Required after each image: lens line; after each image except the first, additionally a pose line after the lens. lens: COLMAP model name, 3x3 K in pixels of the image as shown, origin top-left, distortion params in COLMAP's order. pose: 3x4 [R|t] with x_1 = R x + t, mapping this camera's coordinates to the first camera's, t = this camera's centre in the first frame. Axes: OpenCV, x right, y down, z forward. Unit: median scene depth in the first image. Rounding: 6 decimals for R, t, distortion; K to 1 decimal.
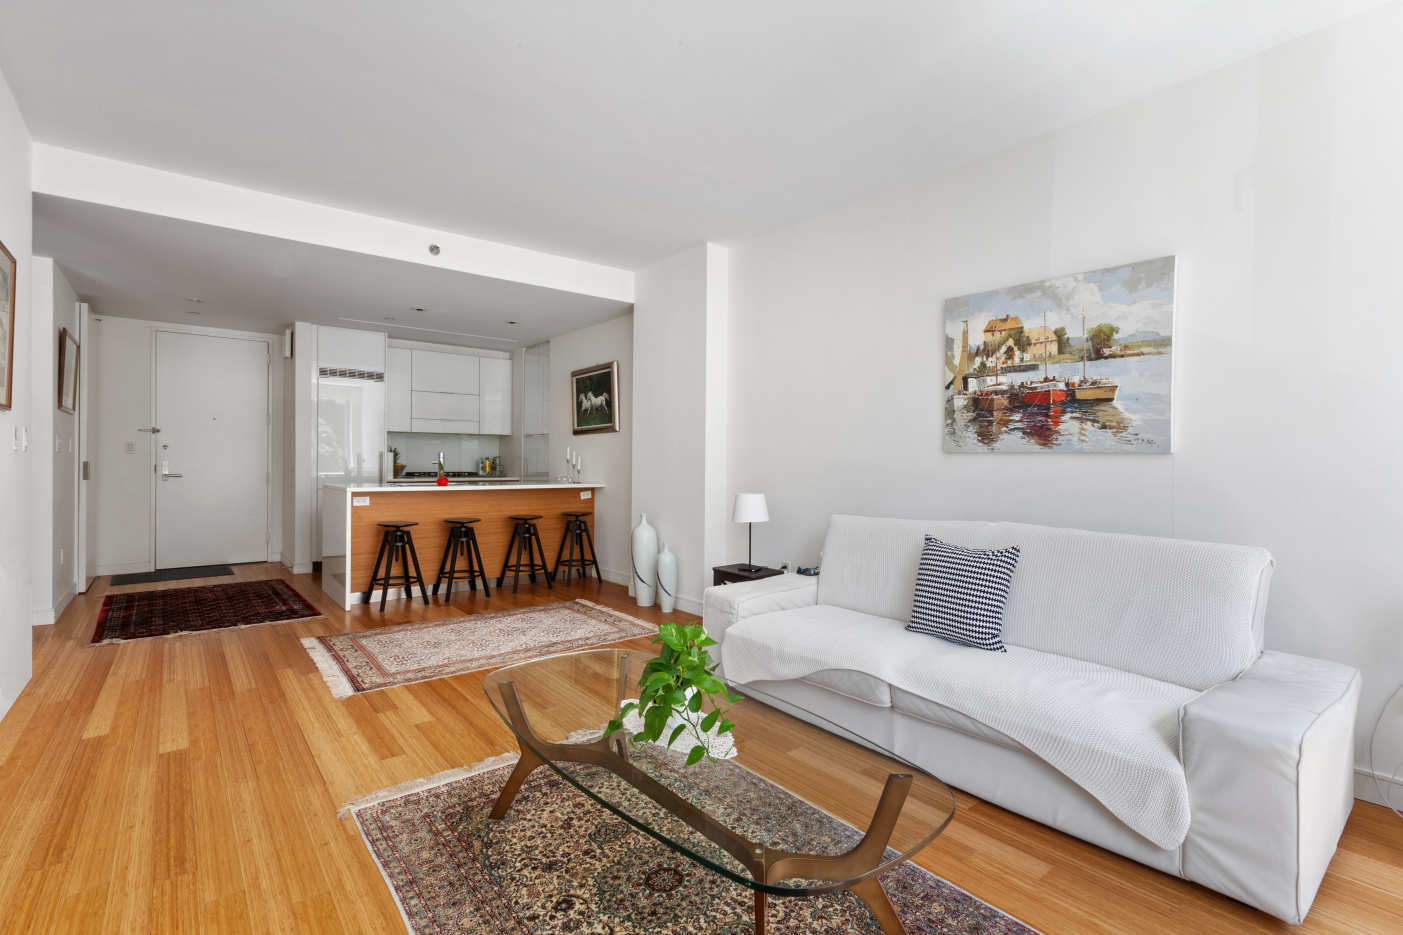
lens RADIAL K [[643.7, 0, 702.7], [0, 643.7, 465.9], [0, 0, 1]] dist [0.002616, 0.000171]
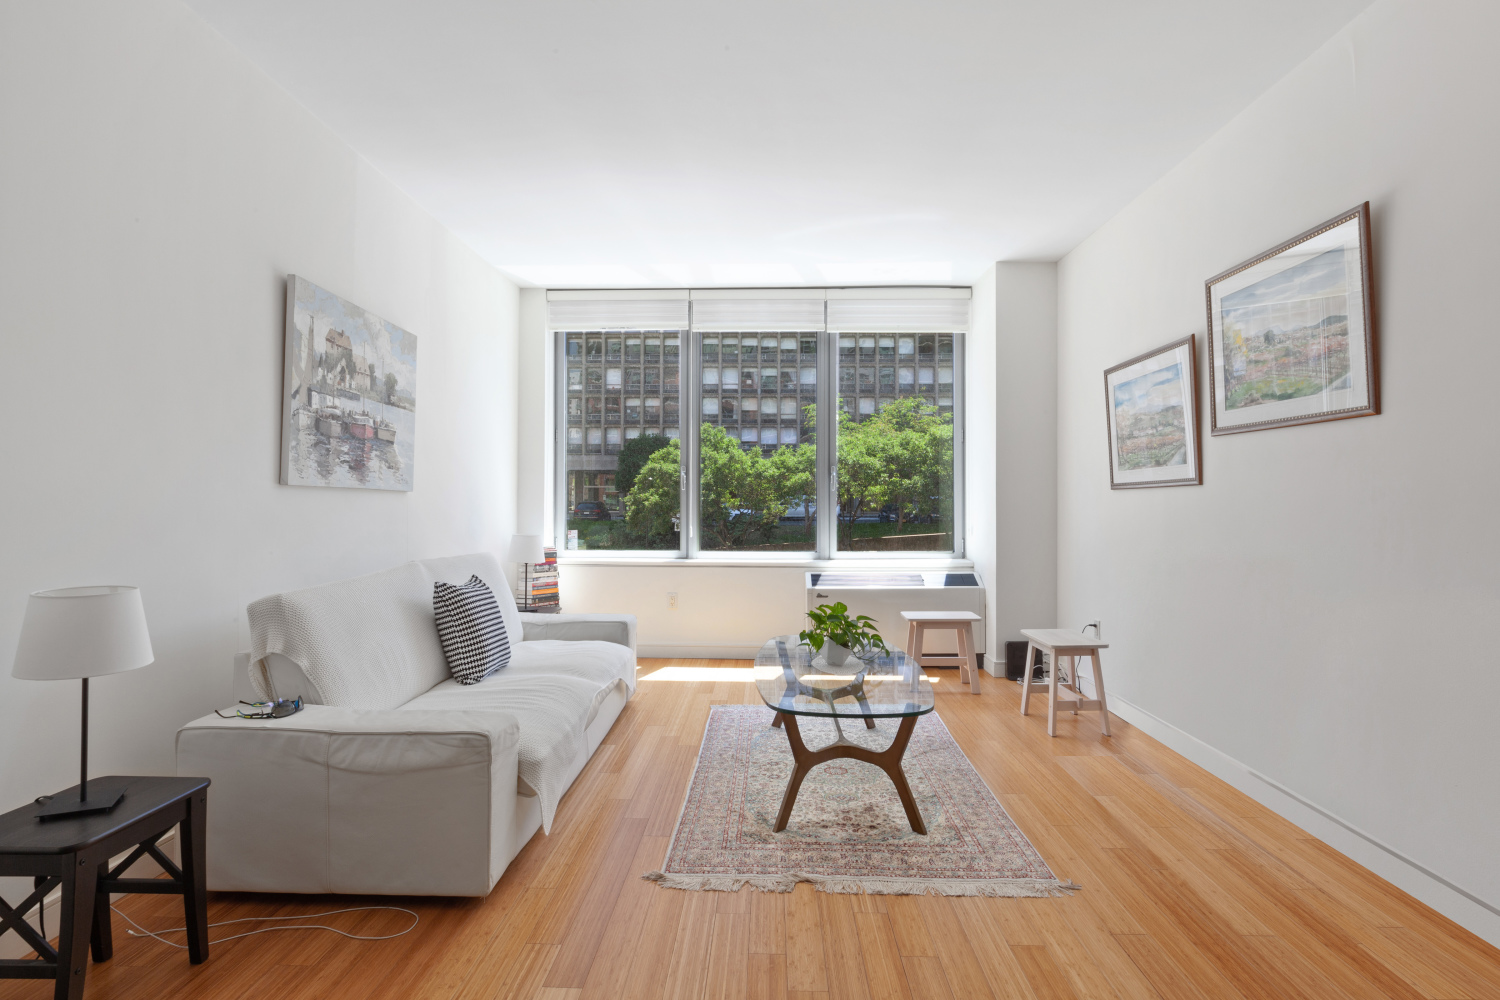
lens RADIAL K [[741.2, 0, 750.9], [0, 741.2, 494.6], [0, 0, 1]] dist [-0.001103, -0.000030]
pose [[-0.758984, -0.004415, 0.651094, -0.601486], [-0.006853, 0.999976, -0.001208, -0.014277], [-0.651073, -0.005379, -0.758996, 1.402125]]
